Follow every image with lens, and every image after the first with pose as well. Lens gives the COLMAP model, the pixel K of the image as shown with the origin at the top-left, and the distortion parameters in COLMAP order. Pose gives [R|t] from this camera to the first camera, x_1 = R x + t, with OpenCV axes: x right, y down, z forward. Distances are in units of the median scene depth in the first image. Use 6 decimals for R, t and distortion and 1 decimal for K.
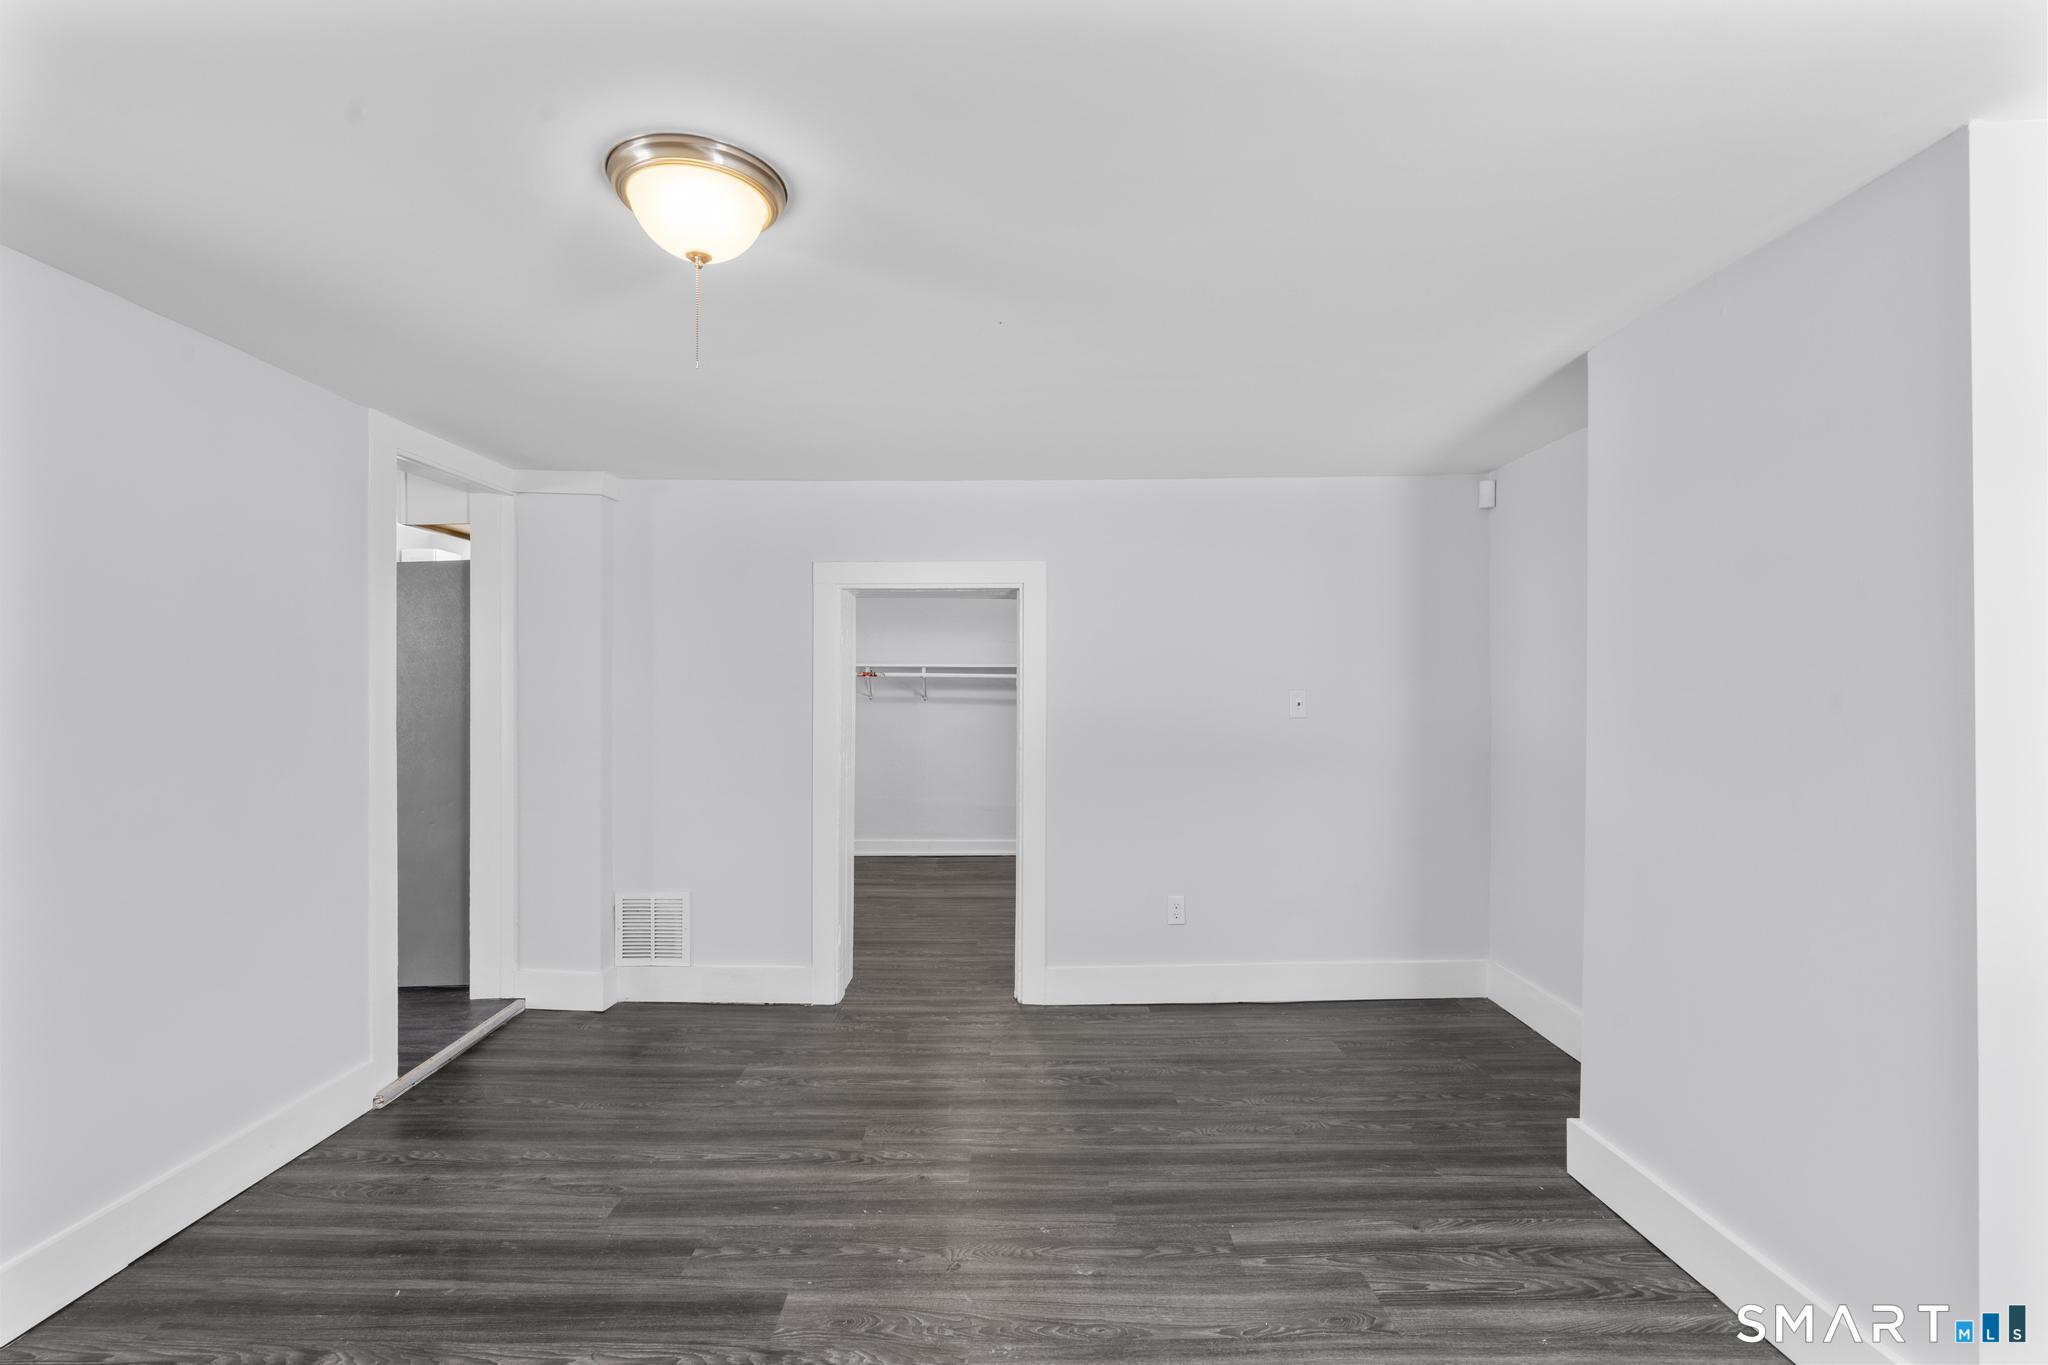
lens RADIAL K [[917.8, 0, 1018.9], [0, 917.8, 683.4], [0, 0, 1]] dist [-0.005506, 0.002413]
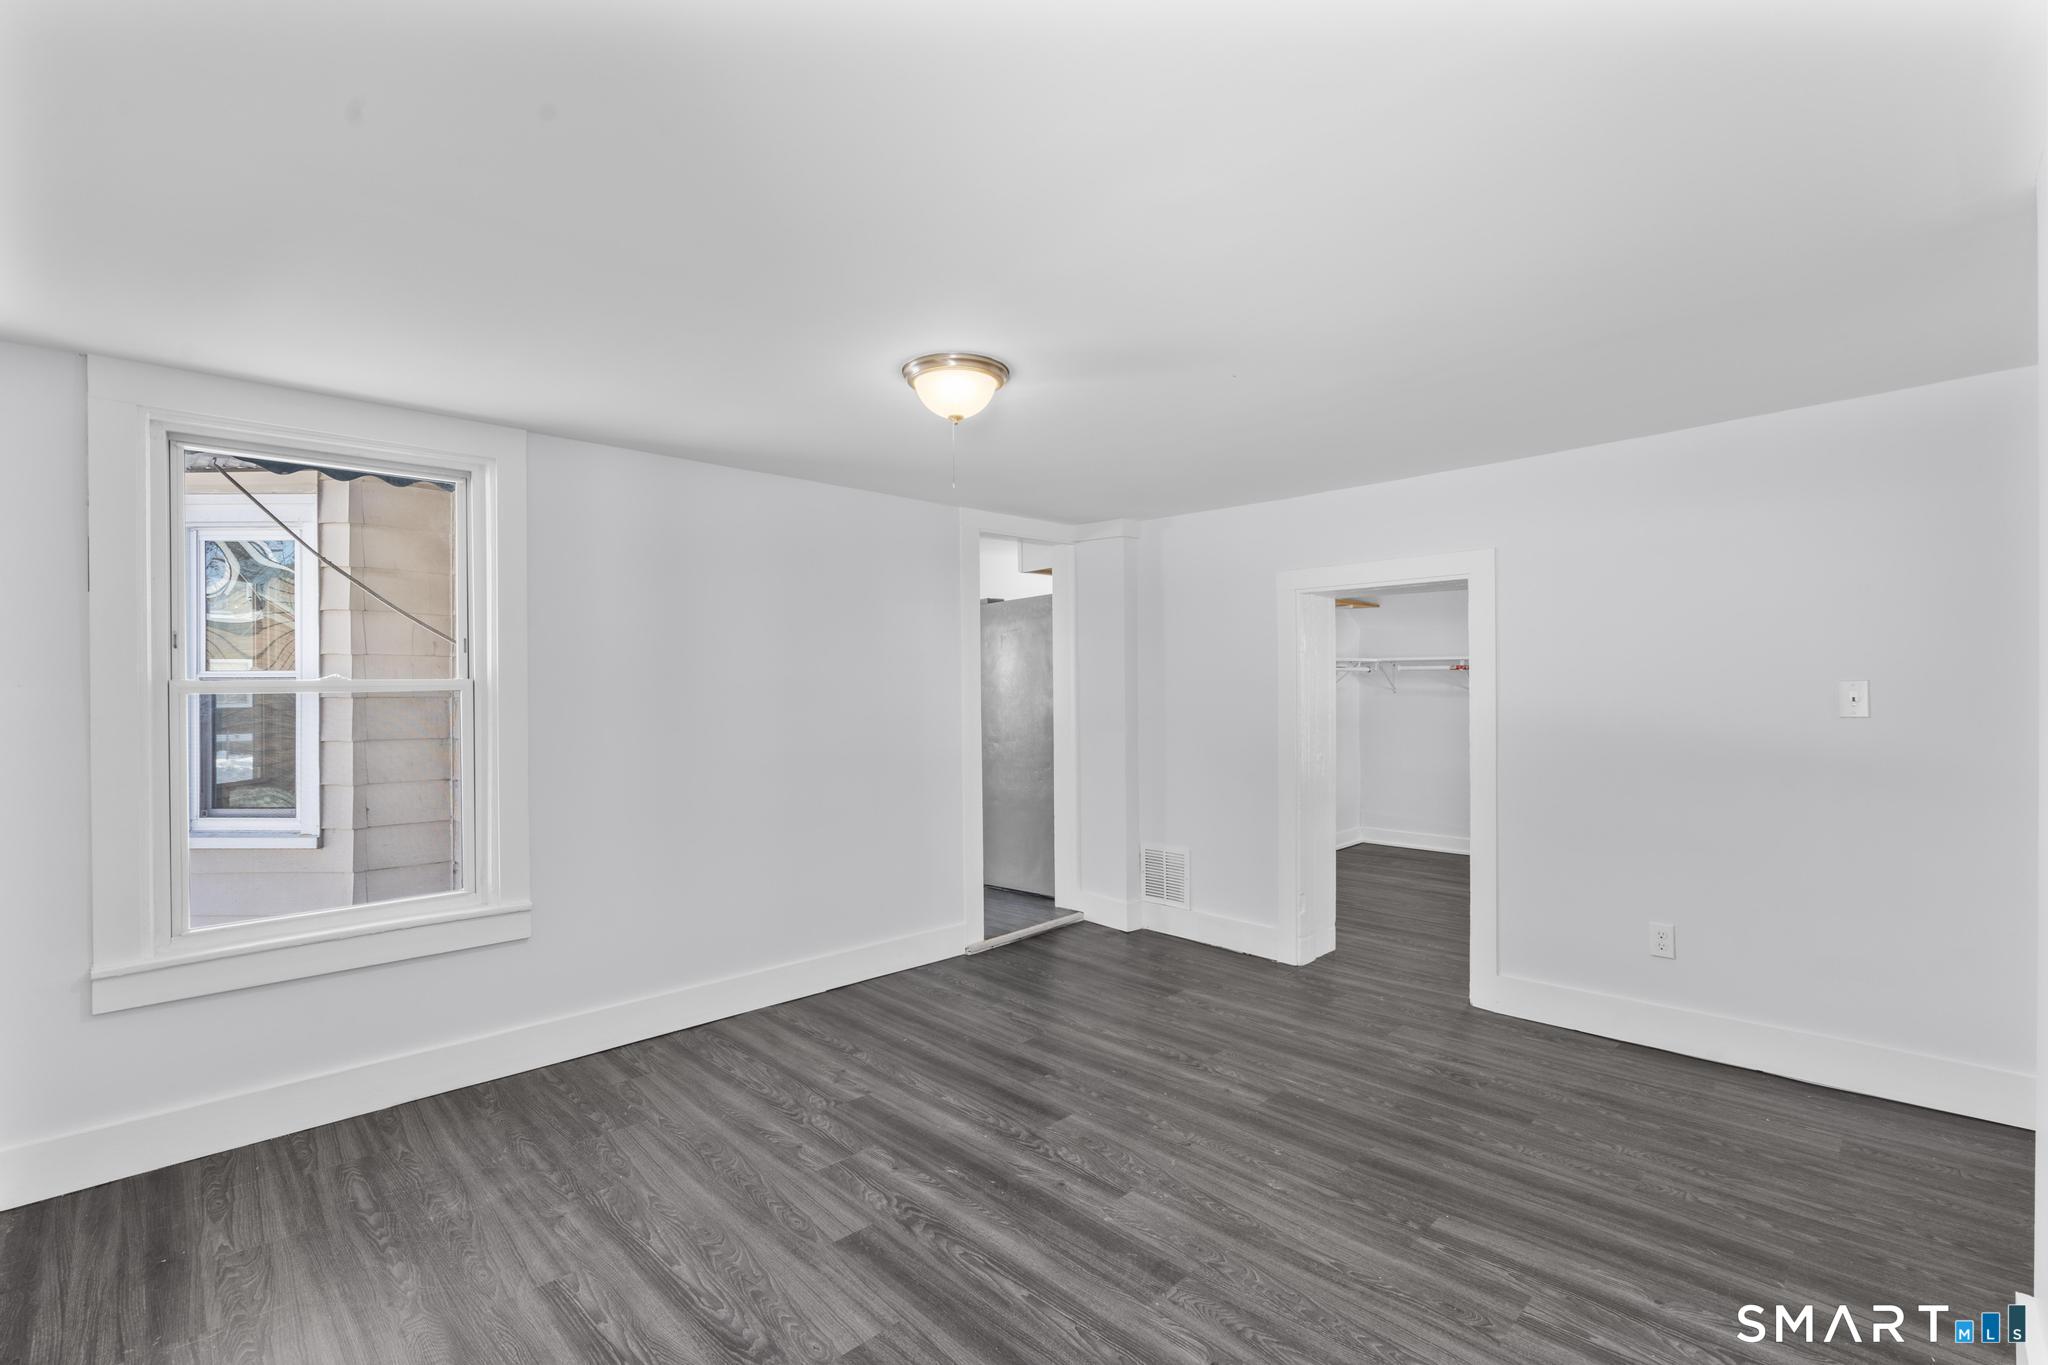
lens RADIAL K [[917.8, 0, 1013.4], [0, 917.8, 687.0], [0, 0, 1]] dist [-0.005506, 0.002413]
pose [[0.694356, -0.004856, -0.719615, 0.503585], [0.013345, 0.999892, 0.006130, -0.002330], [0.719508, -0.013860, 0.694346, -0.028404]]
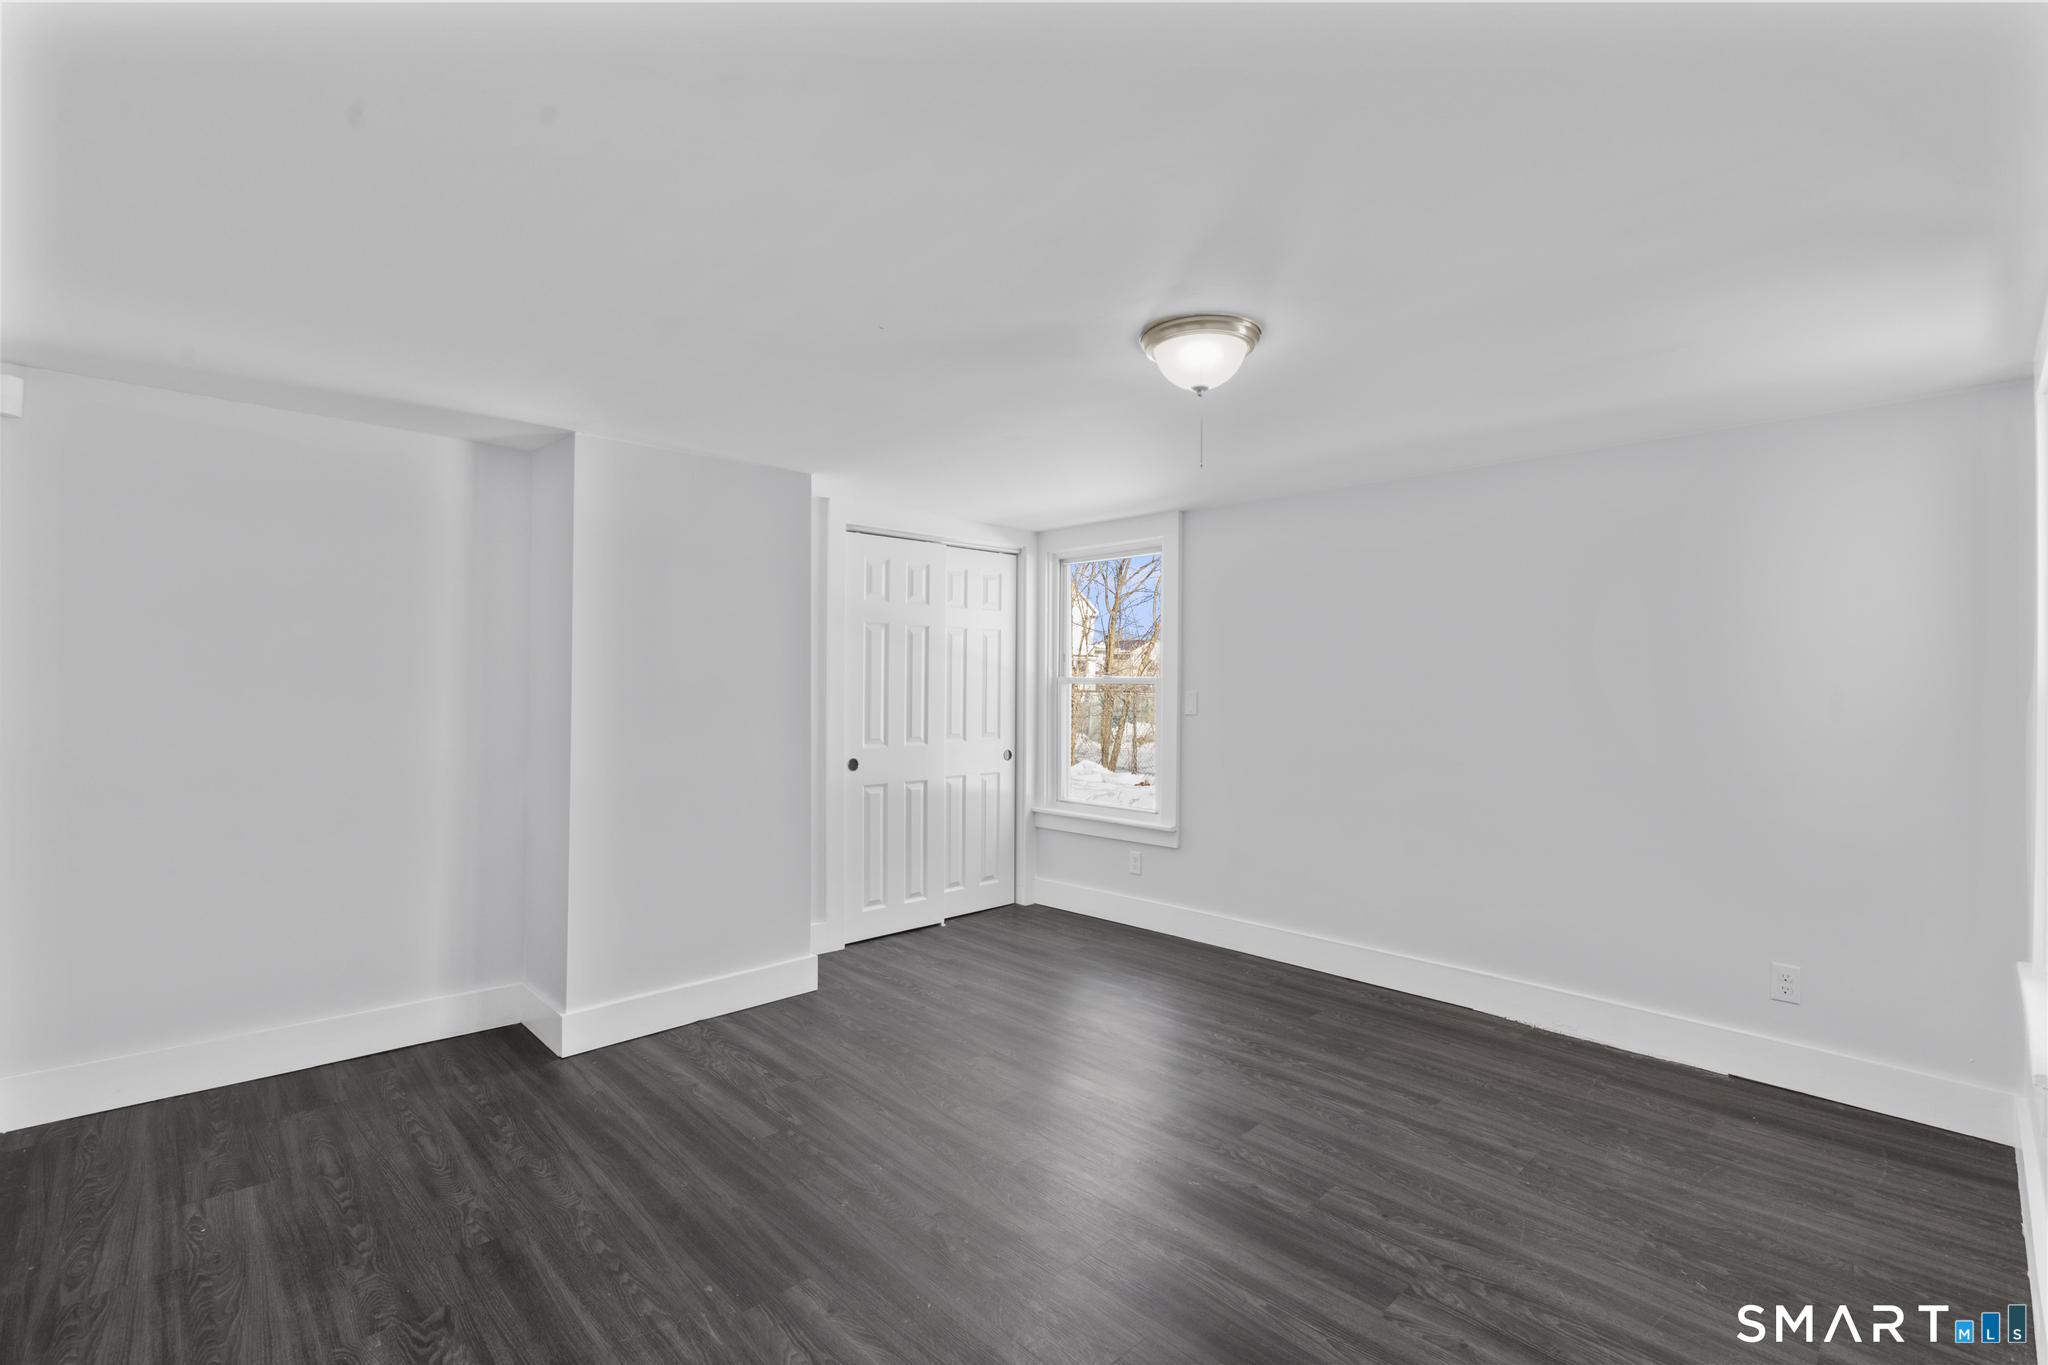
lens RADIAL K [[917.8, 0, 1017.0], [0, 917.8, 686.8], [0, 0, 1]] dist [-0.005506, 0.002413]
pose [[-0.693405, -0.004074, 0.720537, -0.685498], [-0.012342, 0.999904, -0.006224, 0.008460], [-0.720443, -0.013209, -0.693389, 1.268191]]
